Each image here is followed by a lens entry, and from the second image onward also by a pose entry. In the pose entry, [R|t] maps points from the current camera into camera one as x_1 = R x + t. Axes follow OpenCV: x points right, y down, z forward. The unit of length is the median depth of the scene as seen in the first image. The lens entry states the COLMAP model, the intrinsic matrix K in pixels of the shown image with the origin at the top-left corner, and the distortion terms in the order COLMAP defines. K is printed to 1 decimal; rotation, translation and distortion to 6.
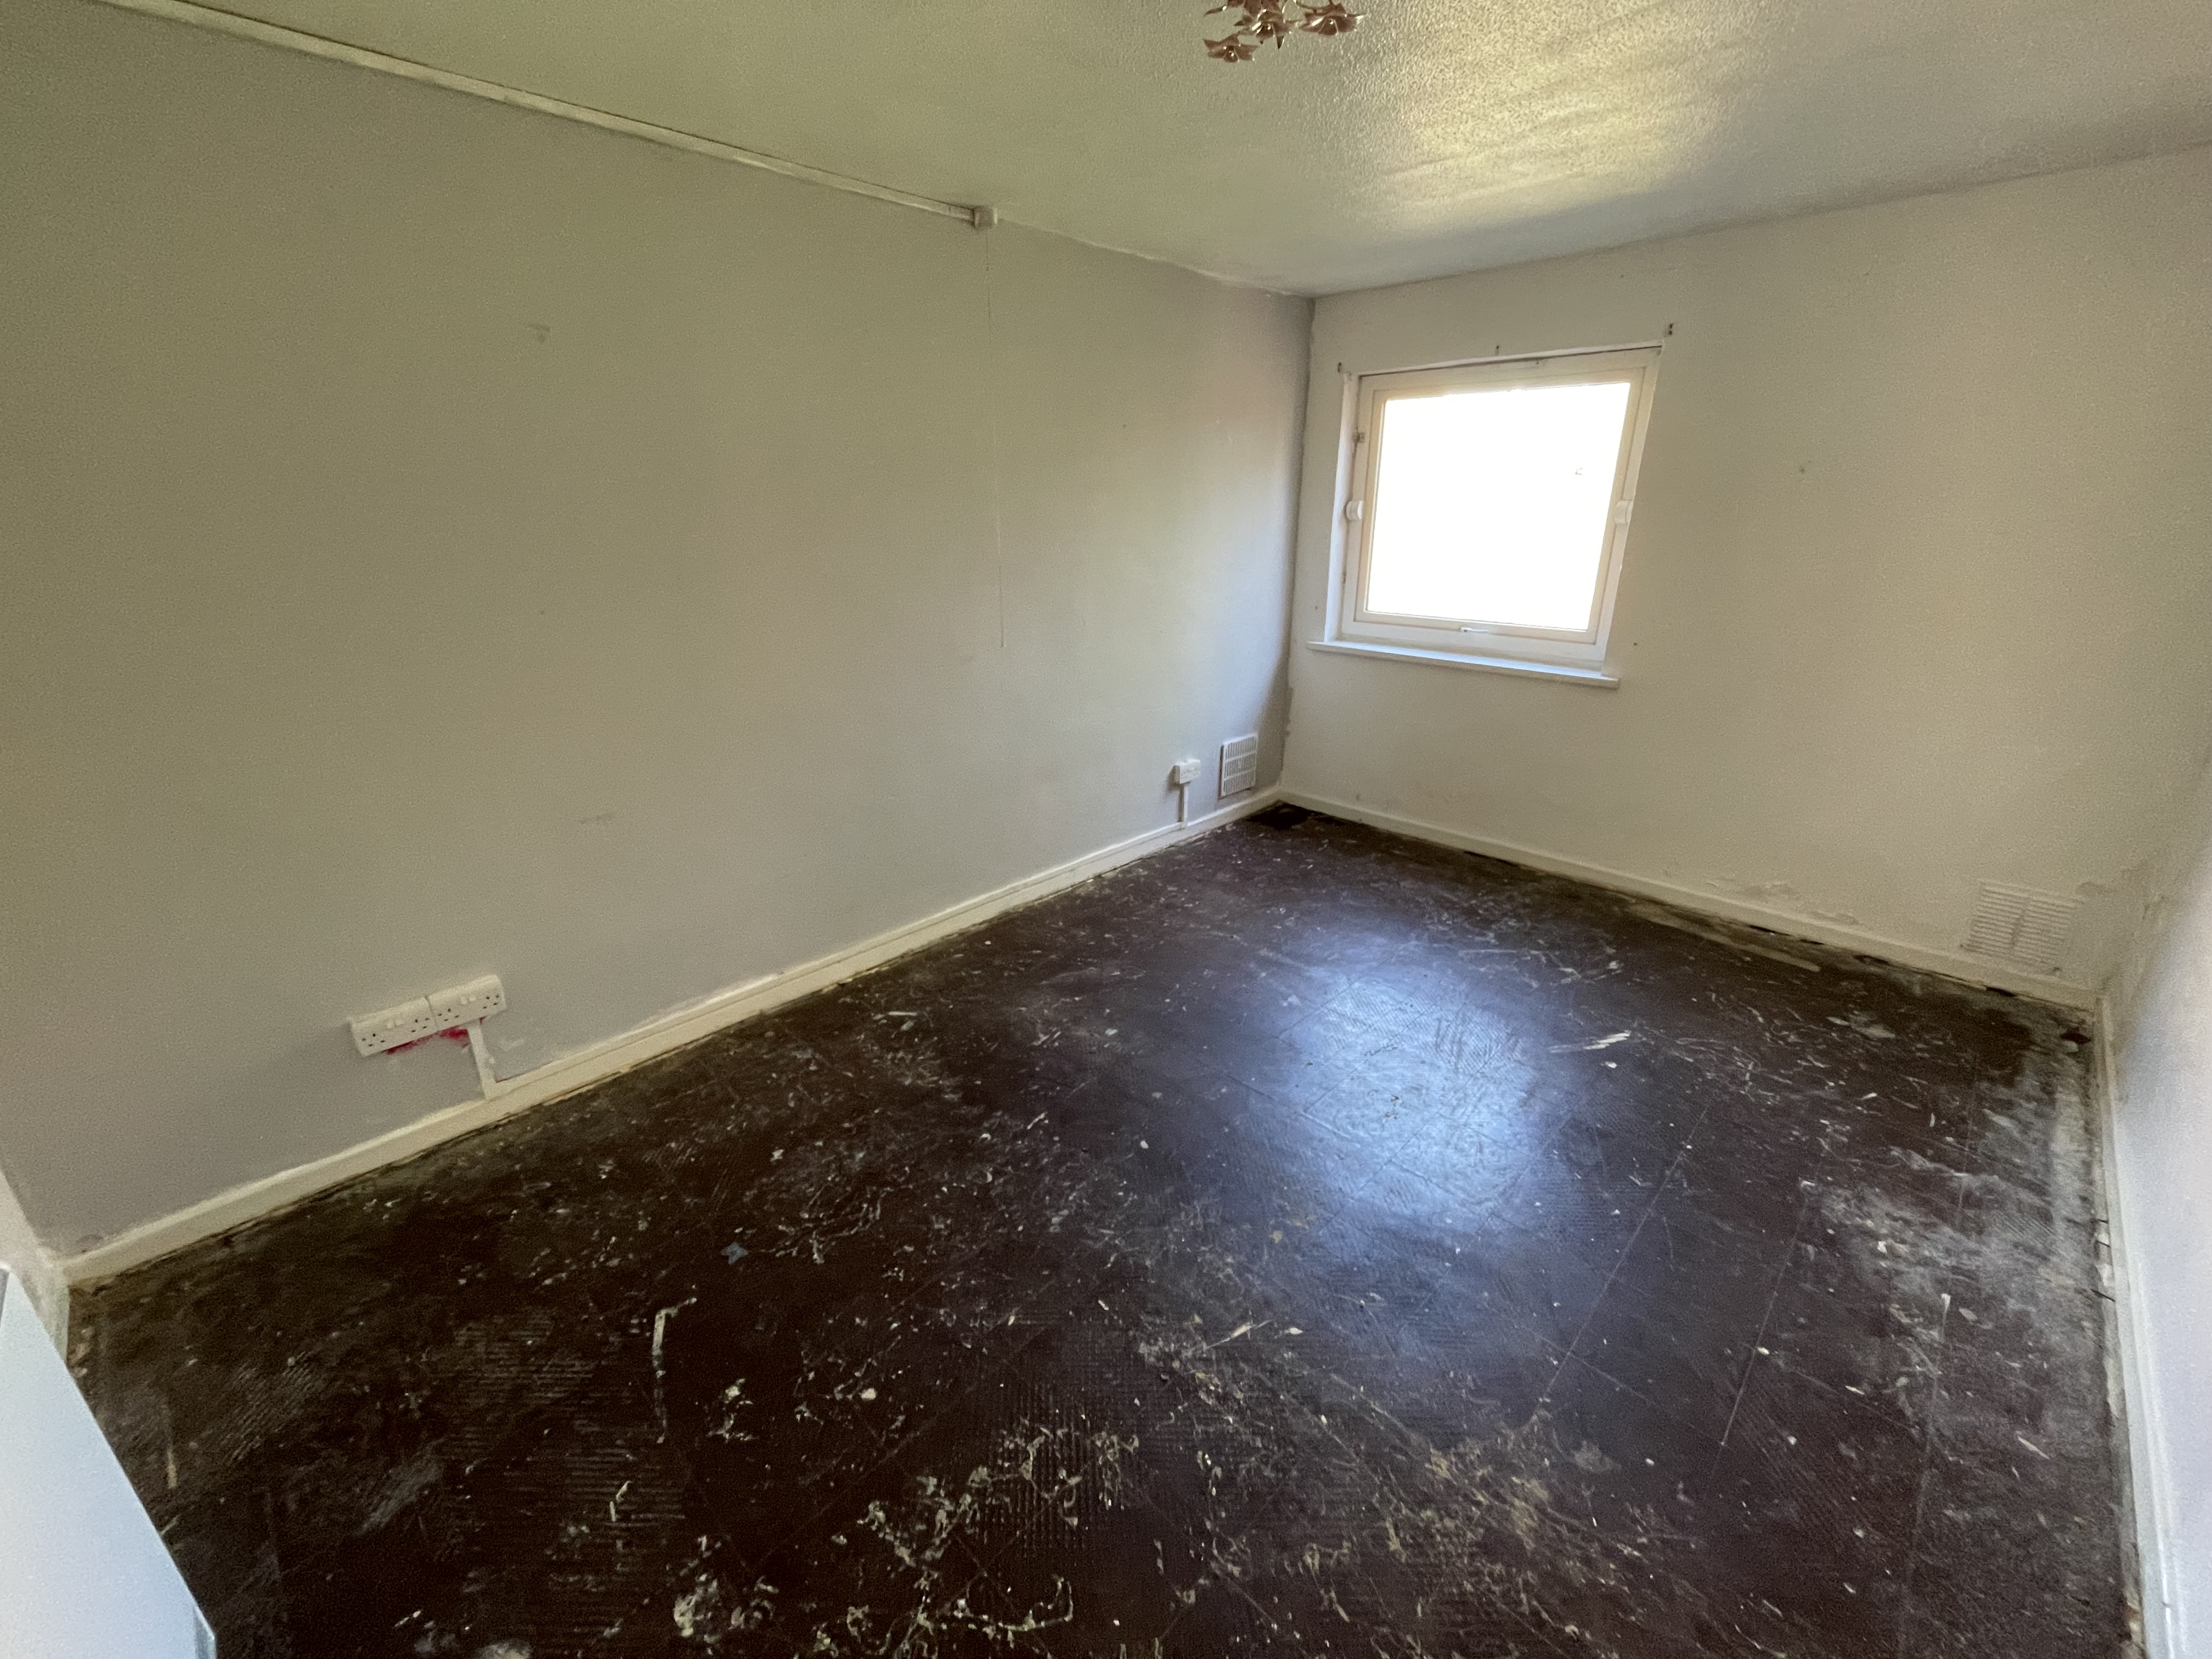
lens RADIAL K [[901.3, 0, 1114.6], [0, 901.3, 822.1], [0, 0, 1]] dist [0.000063, -0.000224]
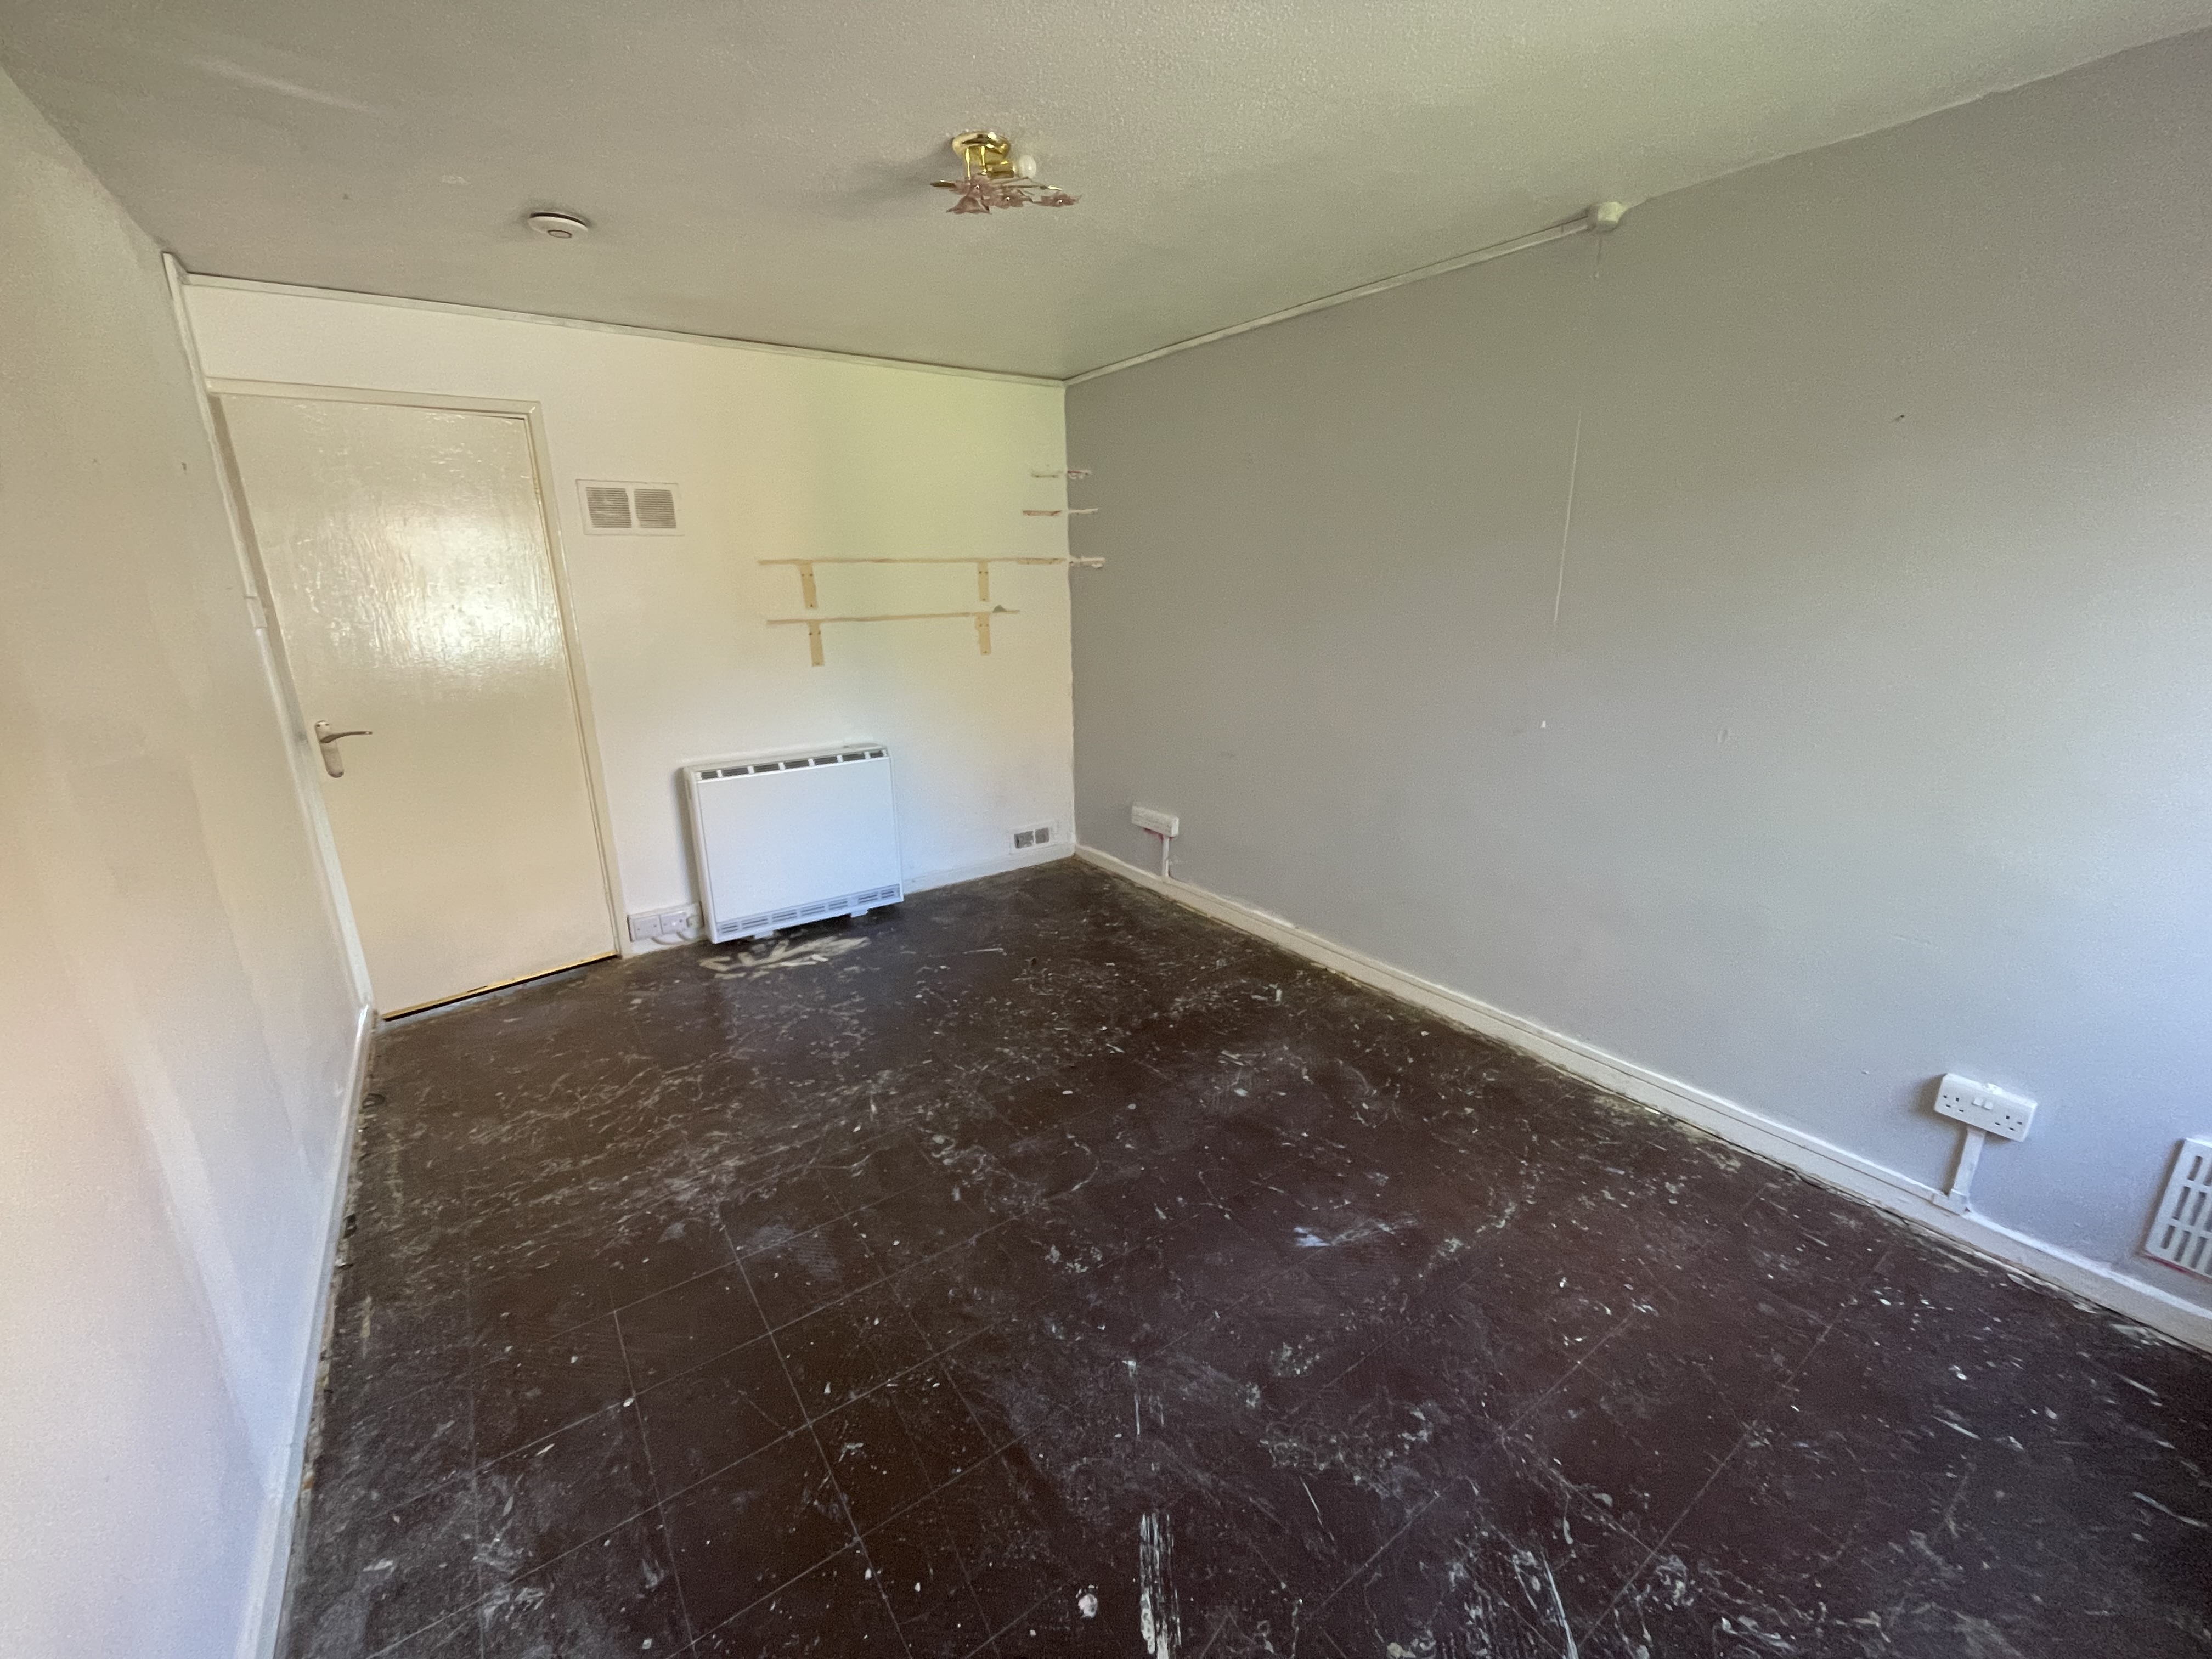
lens RADIAL K [[901.3, 0, 1112.9], [0, 901.3, 832.1], [0, 0, 1]] dist [0.000063, -0.000224]
pose [[-0.174642, 0.284700, -0.942574, 0.985761], [-0.321051, 0.888504, 0.327853, -0.336732], [0.930820, 0.359871, -0.063767, 0.949662]]
